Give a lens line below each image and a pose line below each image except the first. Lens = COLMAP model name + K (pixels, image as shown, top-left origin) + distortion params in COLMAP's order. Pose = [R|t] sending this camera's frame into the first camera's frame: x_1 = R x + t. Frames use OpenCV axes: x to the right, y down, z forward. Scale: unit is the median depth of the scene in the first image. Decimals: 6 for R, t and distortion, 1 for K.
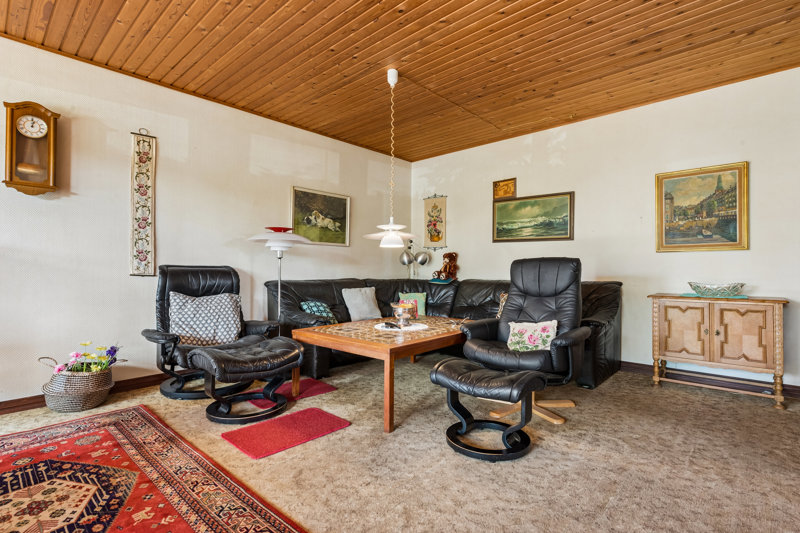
lens RADIAL K [[383.5, 0, 400.6], [0, 383.5, 265.4], [0, 0, 1]] dist [0.011755, -0.001445]
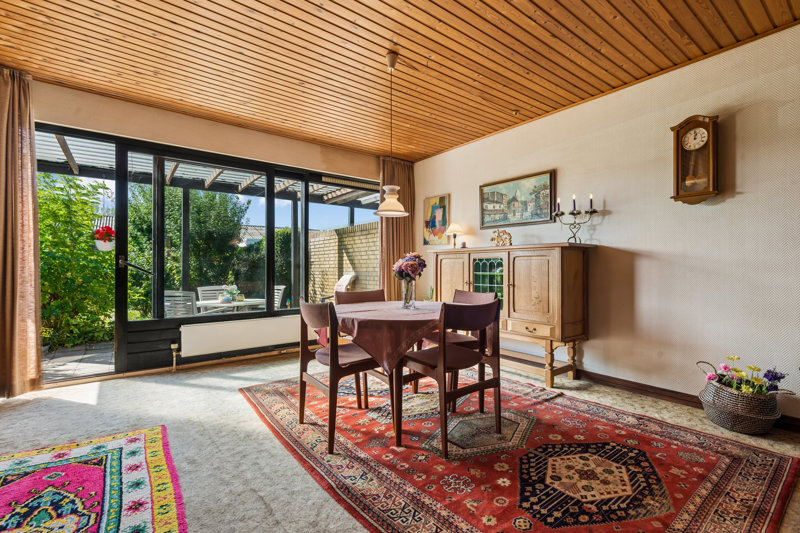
lens RADIAL K [[376.3, 0, 398.7], [0, 376.3, 268.2], [0, 0, 1]] dist [0.000063, -0.000079]
pose [[-0.189575, -0.006071, -0.981847, 0.162190], [0.009855, 0.999919, -0.008085, -0.006647], [0.981817, -0.011209, -0.189500, 0.327850]]
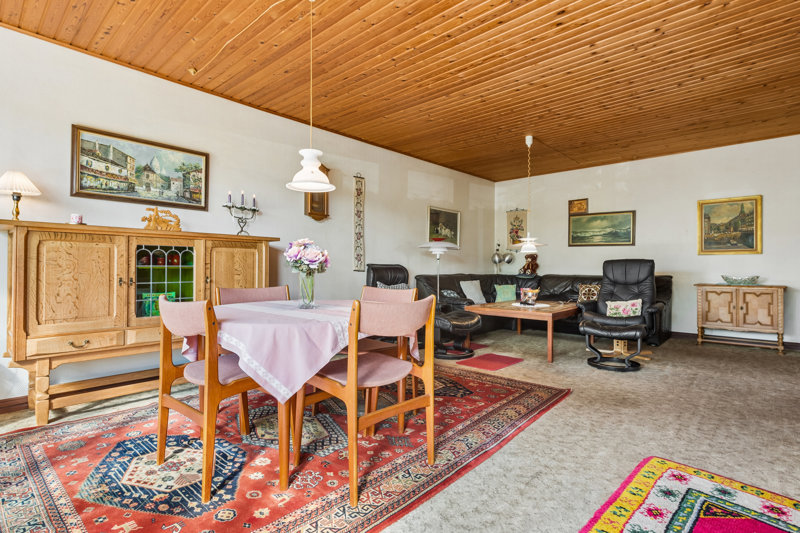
lens RADIAL K [[398.4, 0, 397.6], [0, 398.4, 265.2], [0, 0, 1]] dist [0.010805, -0.002114]
pose [[0.999986, 0.000045, 0.005312, -0.531655], [-0.000083, 0.999974, 0.007152, -0.007207], [-0.005312, -0.007153, 0.999960, -0.561532]]
